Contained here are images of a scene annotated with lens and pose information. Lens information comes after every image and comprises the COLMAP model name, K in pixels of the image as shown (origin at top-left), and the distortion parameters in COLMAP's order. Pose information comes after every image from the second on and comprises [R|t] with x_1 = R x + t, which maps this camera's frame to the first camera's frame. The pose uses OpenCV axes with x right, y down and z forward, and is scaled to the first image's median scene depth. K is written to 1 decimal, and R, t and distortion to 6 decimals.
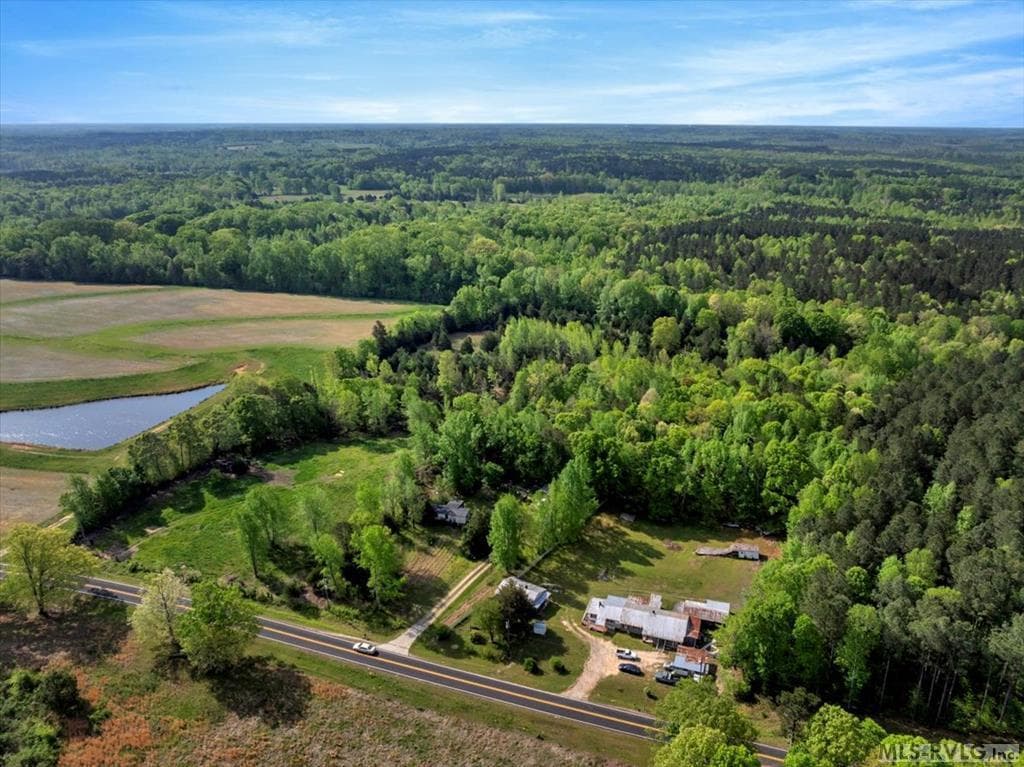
lens RADIAL K [[726.6, 0, 511.6], [0, 726.6, 384.2], [0, 0, 1]] dist [-0.012477, 0.006181]
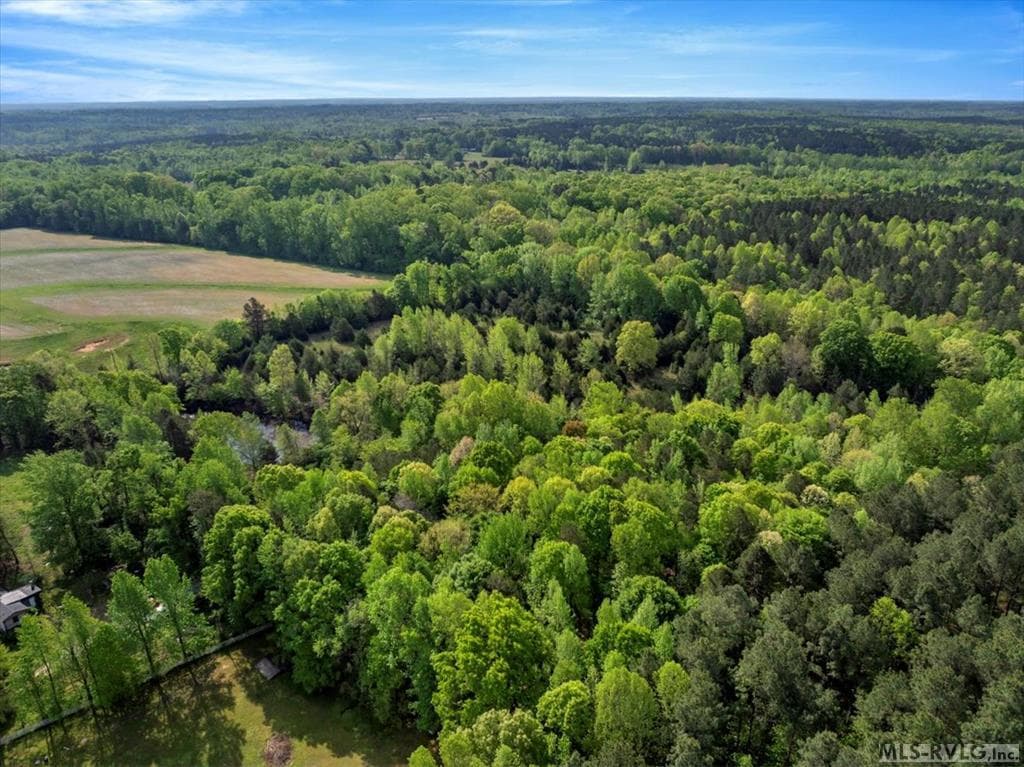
lens RADIAL K [[726.6, 0, 514.0], [0, 726.6, 383.0], [0, 0, 1]] dist [-0.012477, 0.006181]
pose [[0.963064, 0.098395, -0.250651, 0.198367], [-0.091414, 0.995034, 0.039373, -0.036210], [0.253280, -0.015006, 0.967277, 0.213887]]
